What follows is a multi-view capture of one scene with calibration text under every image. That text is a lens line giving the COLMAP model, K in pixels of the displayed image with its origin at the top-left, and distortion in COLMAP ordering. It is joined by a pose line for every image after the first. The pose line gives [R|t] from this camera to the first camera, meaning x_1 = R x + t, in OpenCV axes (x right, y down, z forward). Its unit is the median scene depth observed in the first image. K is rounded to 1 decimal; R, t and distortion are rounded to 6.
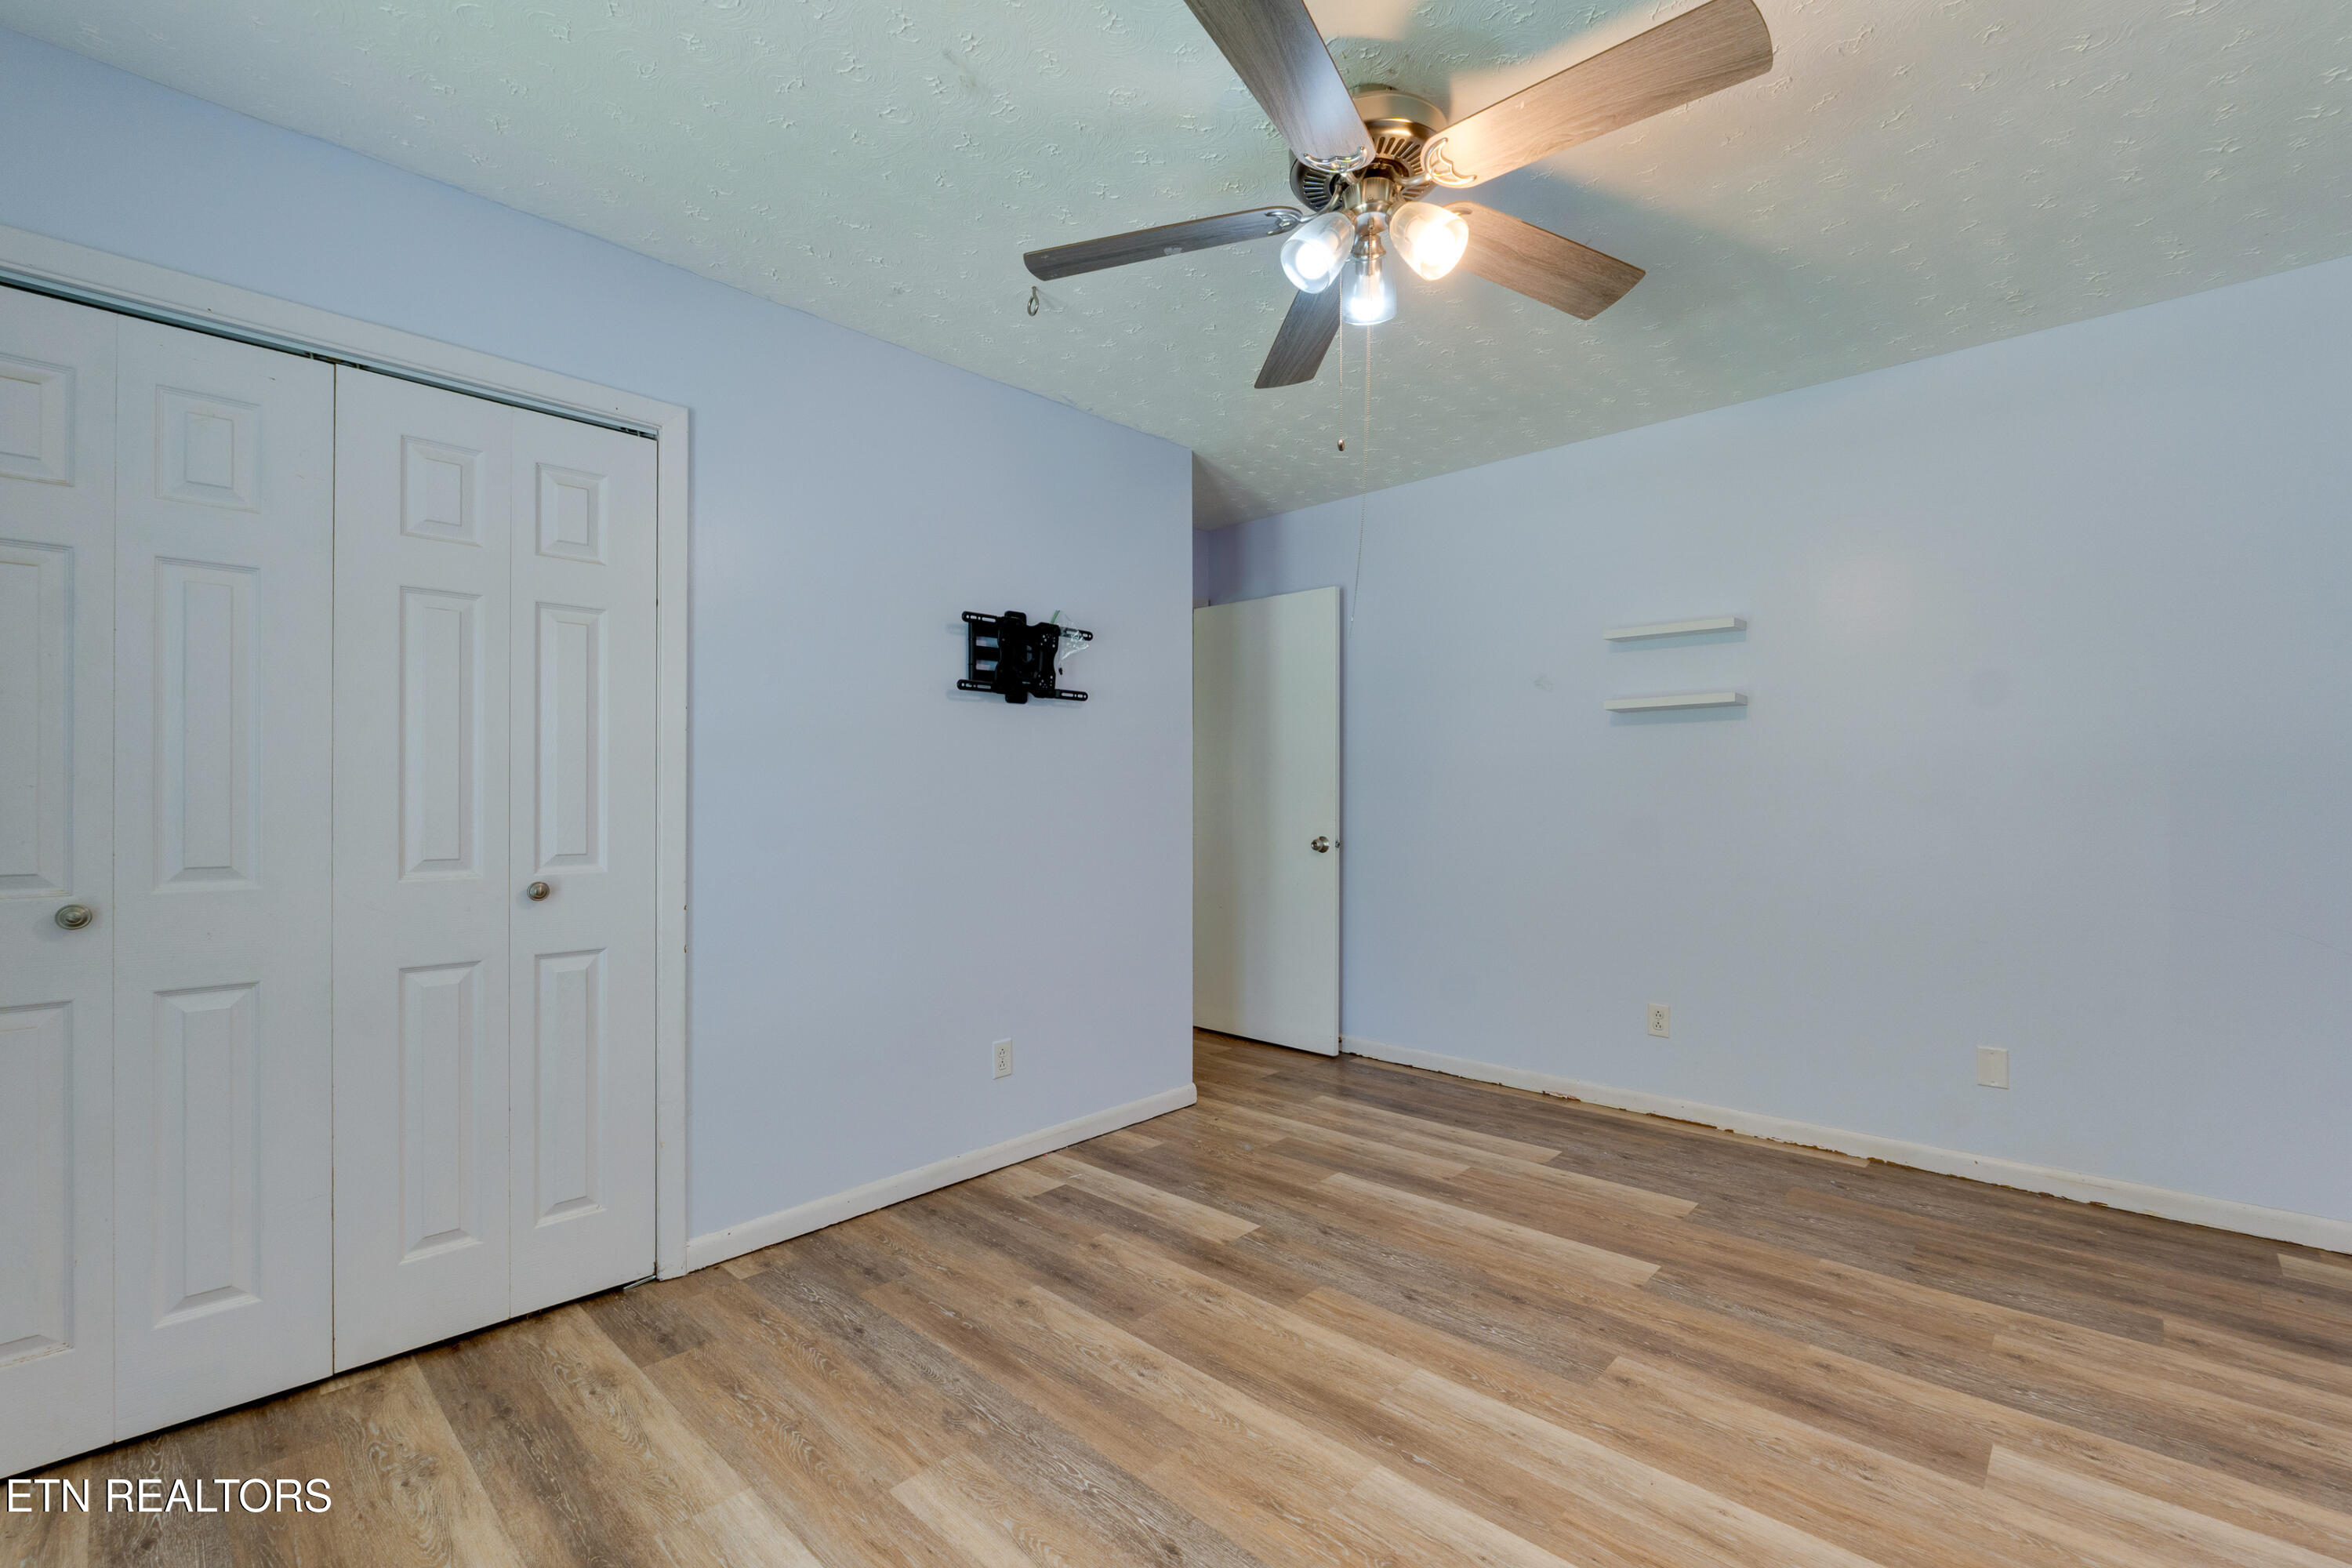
lens RADIAL K [[962.8, 0, 1176.4], [0, 962.8, 775.5], [0, 0, 1]] dist [-0.003811, -0.000426]
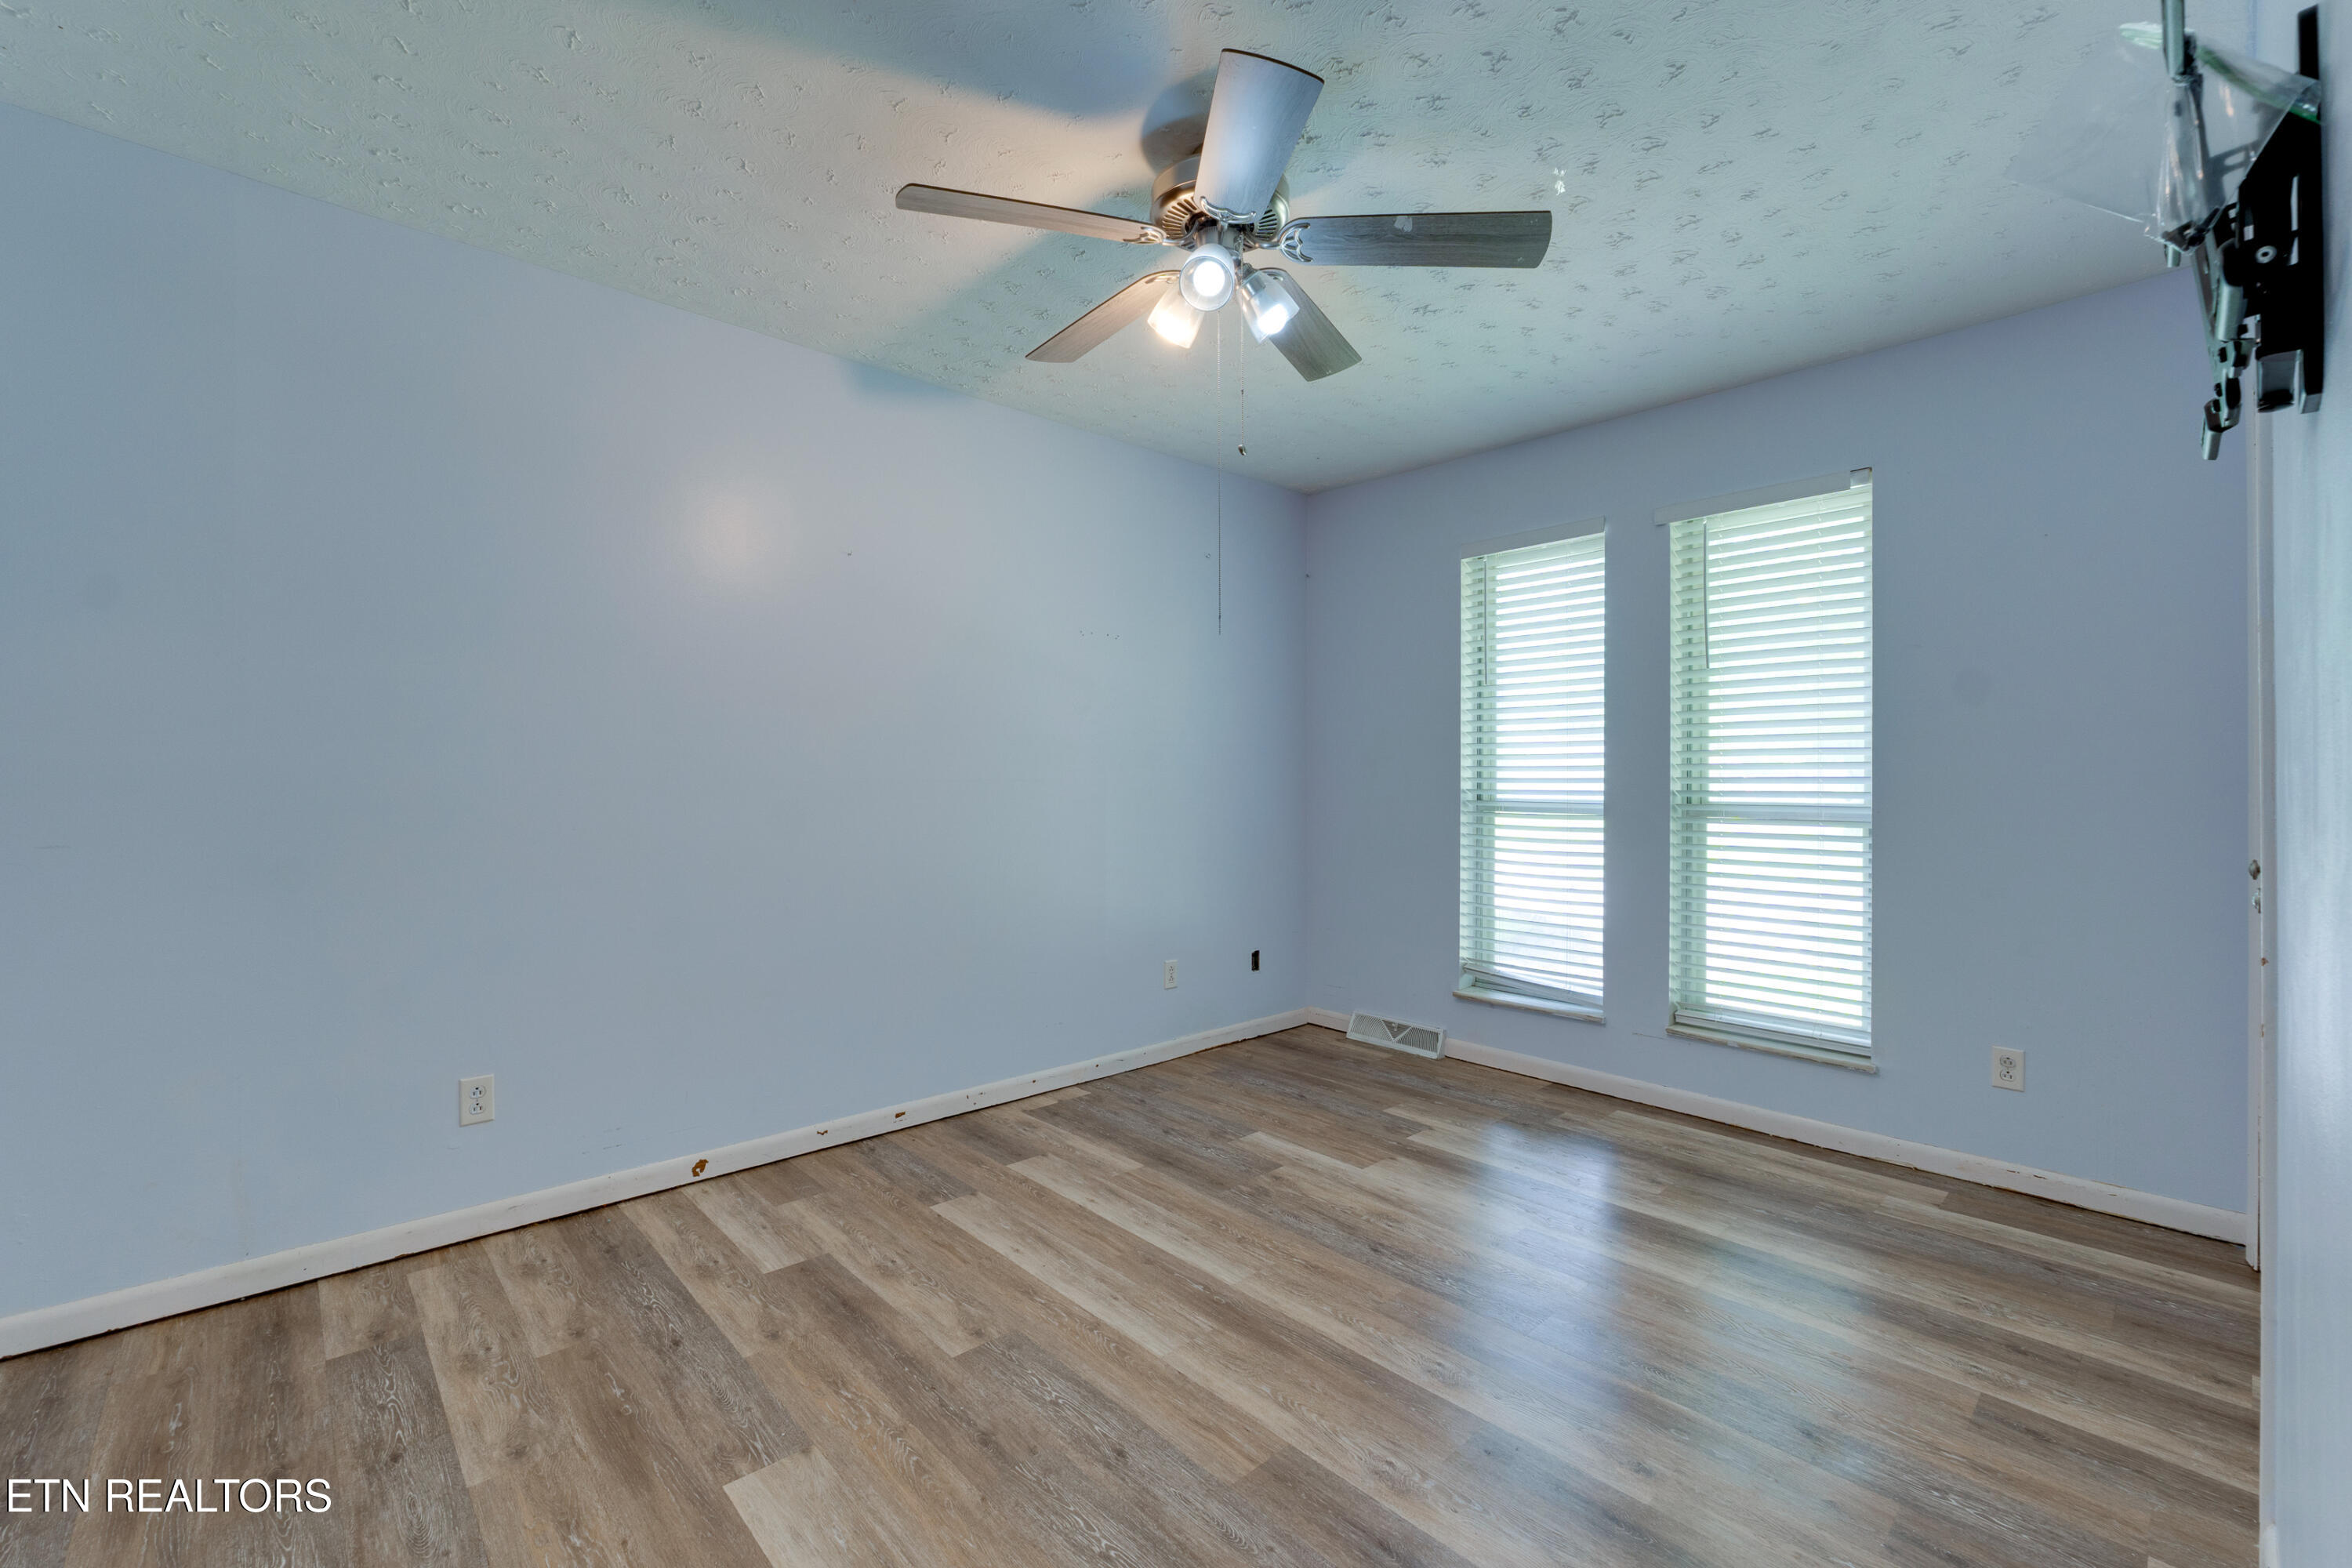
lens RADIAL K [[962.8, 0, 1175.3], [0, 962.8, 766.9], [0, 0, 1]] dist [-0.003811, -0.000426]
pose [[-0.997926, 0.003053, 0.064294, 0.168365], [0.001310, 0.999631, -0.027141, 0.027473], [-0.064353, -0.027001, -0.997562, 1.989297]]
